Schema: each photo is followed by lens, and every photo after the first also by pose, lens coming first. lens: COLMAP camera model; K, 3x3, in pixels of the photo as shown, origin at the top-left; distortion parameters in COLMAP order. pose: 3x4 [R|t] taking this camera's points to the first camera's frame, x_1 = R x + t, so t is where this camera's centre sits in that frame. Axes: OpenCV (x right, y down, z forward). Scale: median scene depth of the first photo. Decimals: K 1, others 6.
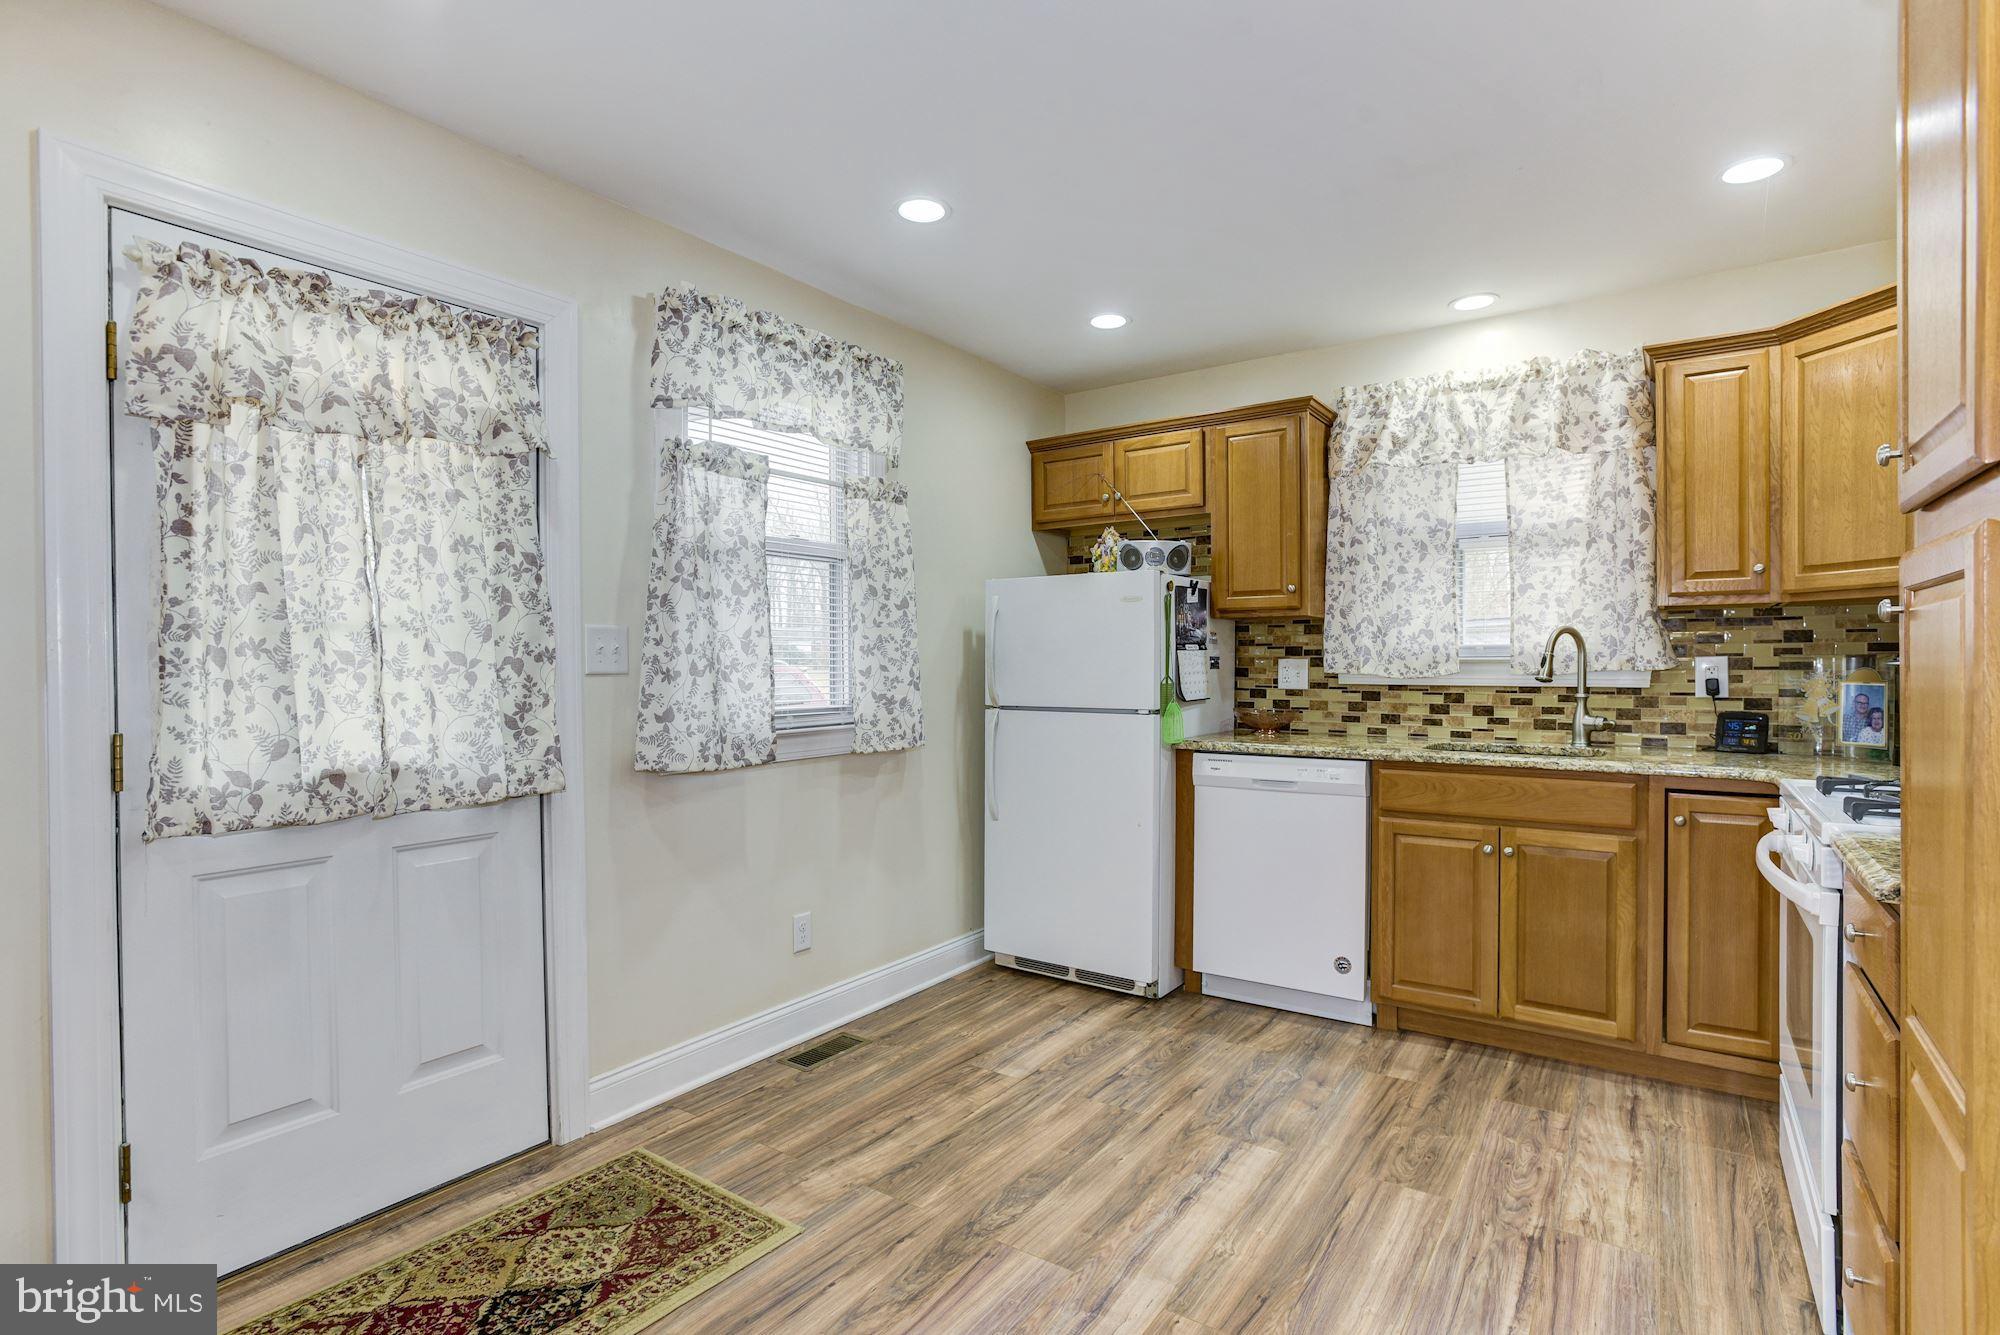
lens RADIAL K [[968.7, 0, 1030.3], [0, 968.7, 674.2], [0, 0, 1]] dist [-0.042286, 0.023078]
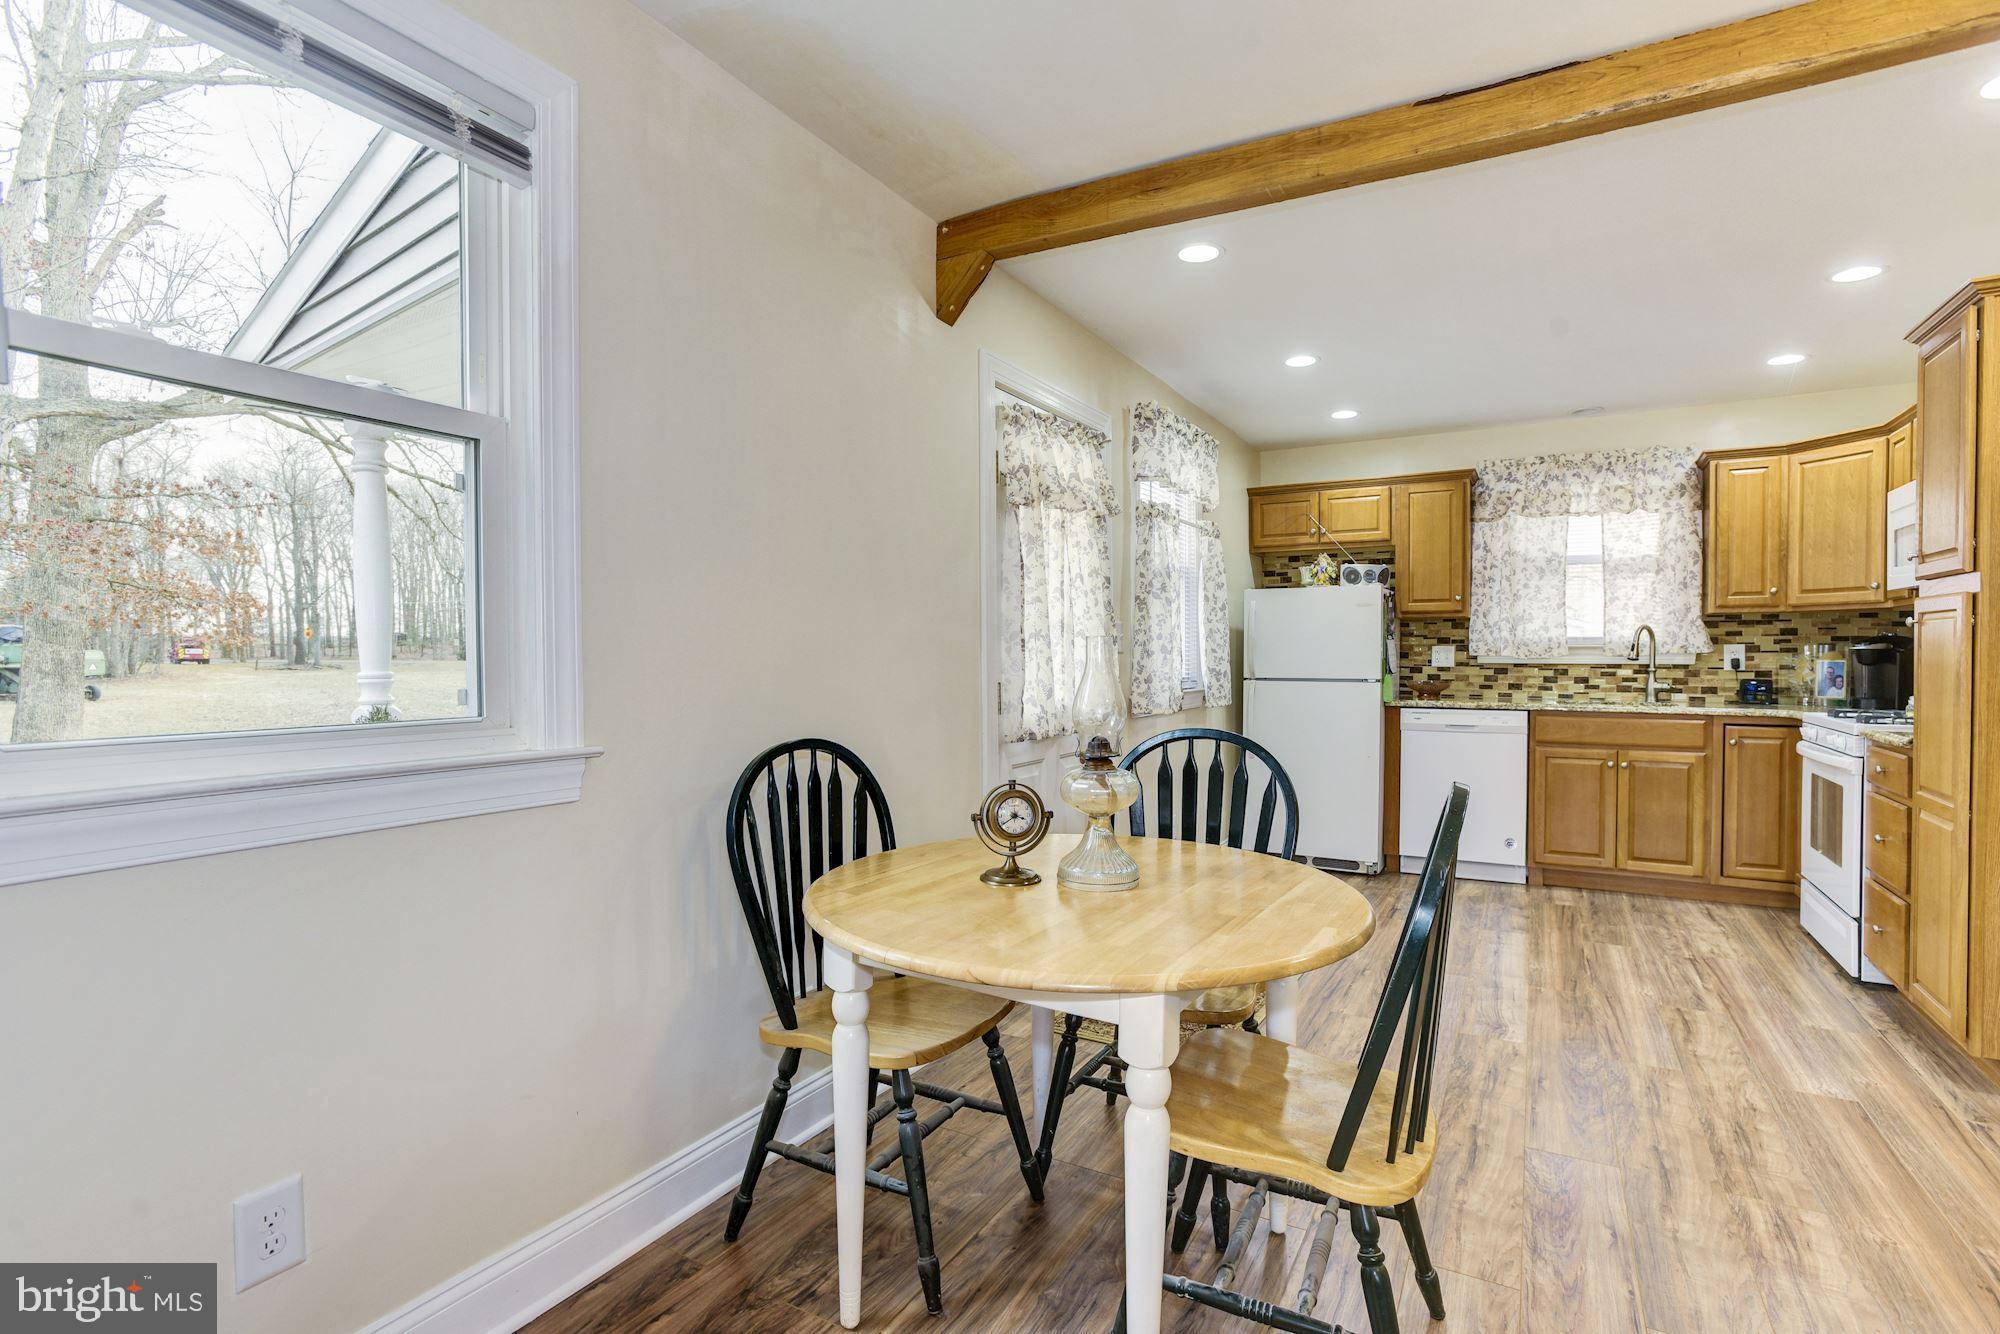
lens RADIAL K [[968.7, 0, 1025.9], [0, 968.7, 679.9], [0, 0, 1]] dist [-0.042286, 0.023078]
pose [[0.995472, -0.000895, 0.095050, -0.601391], [-0.000497, 0.999893, 0.014619, 0.017606], [-0.095053, -0.014600, 0.995365, -0.457472]]
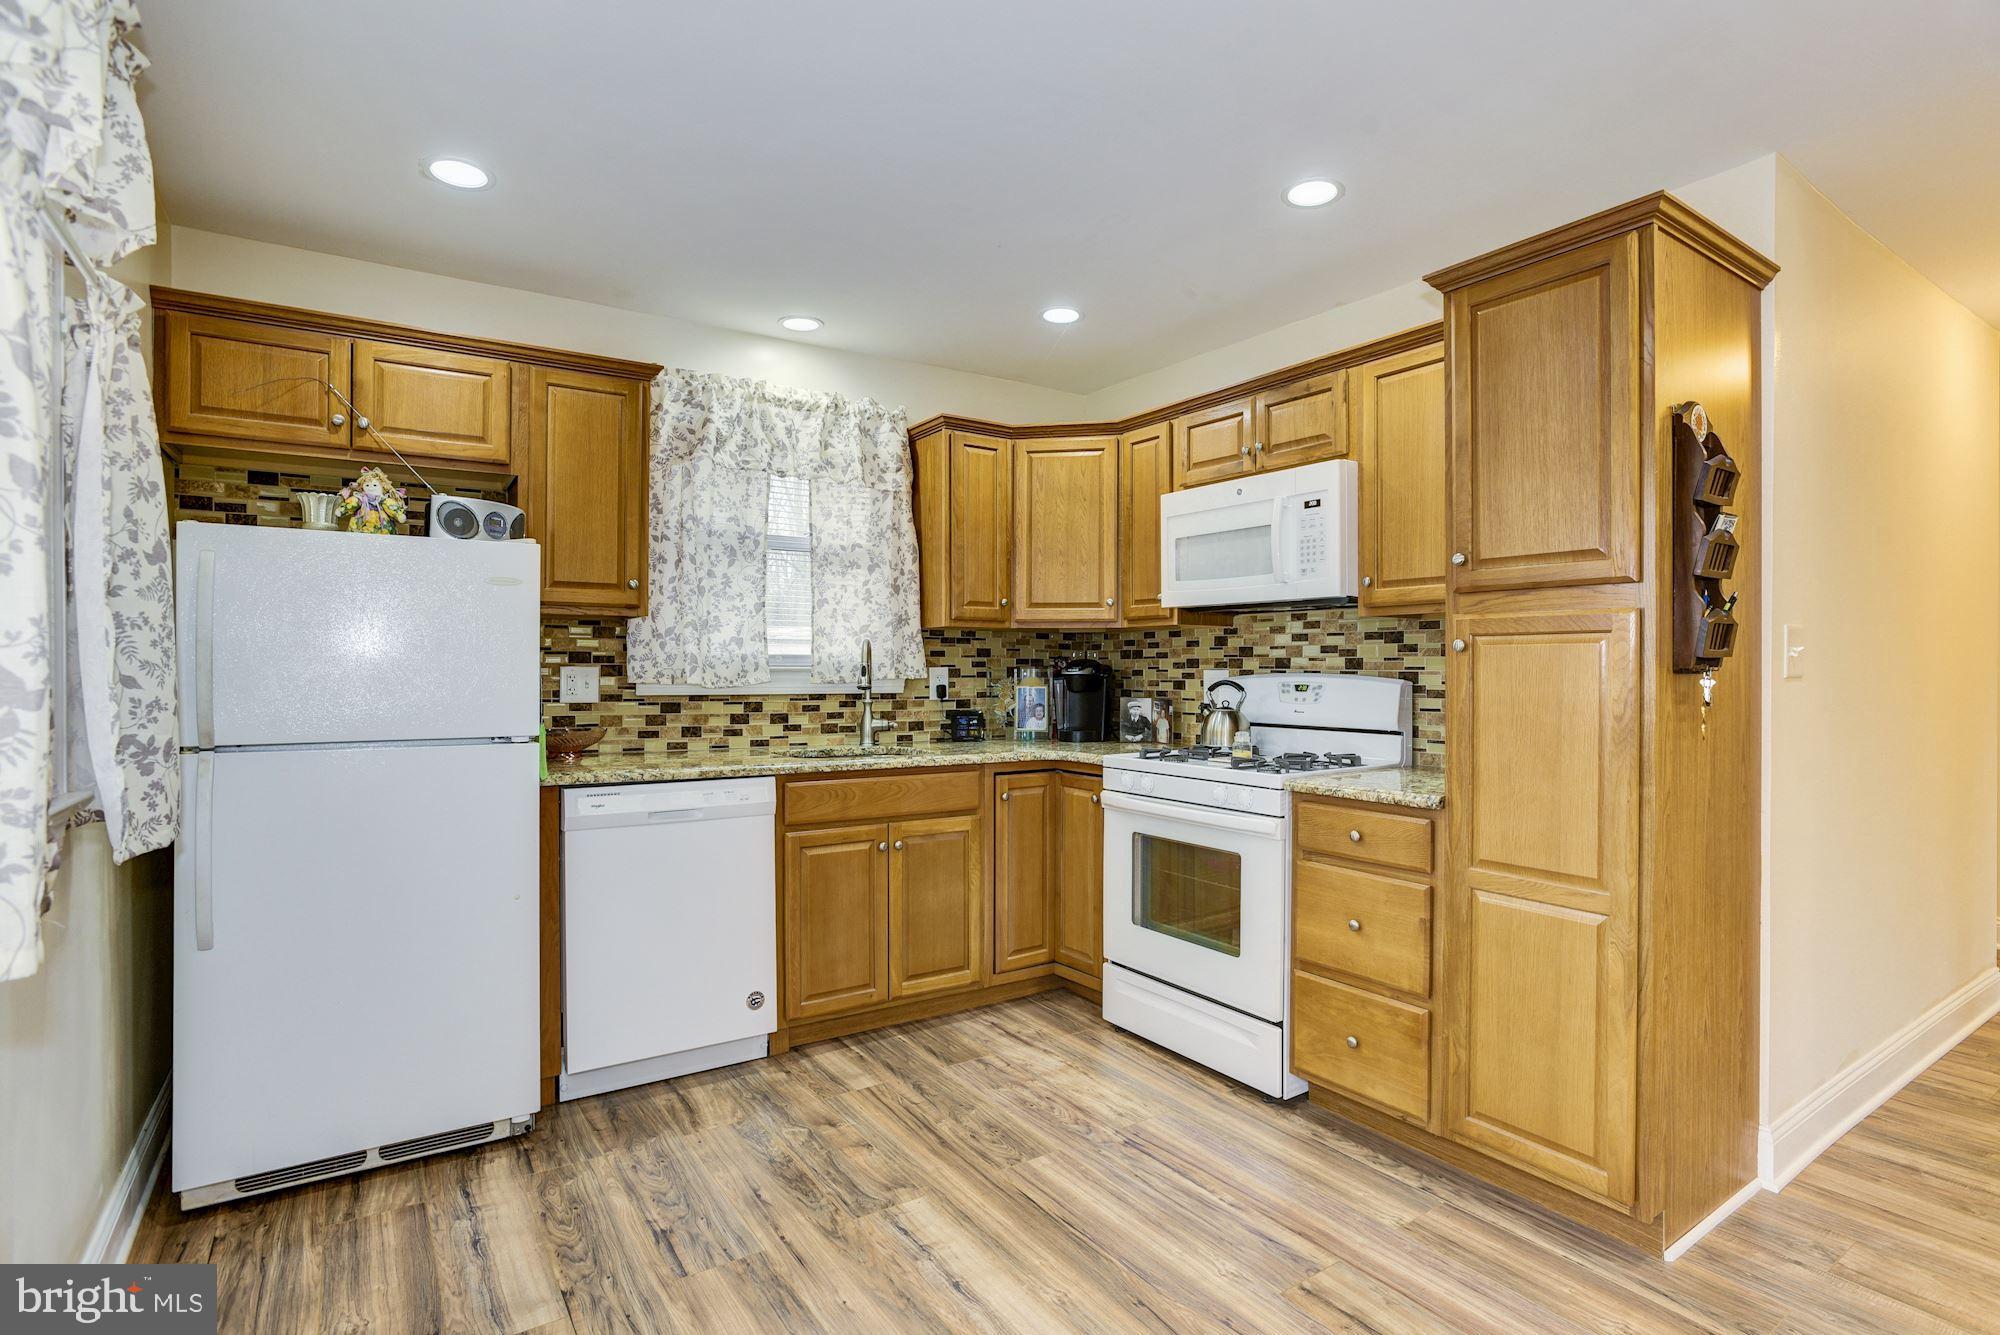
lens RADIAL K [[968.7, 0, 993.6], [0, 968.7, 671.6], [0, 0, 1]] dist [-0.042286, 0.023078]
pose [[0.389015, 0.001644, 0.921230, -0.439882], [0.007896, 0.999956, -0.005119, -0.005706], [-0.921198, 0.009266, 0.388984, 0.434117]]
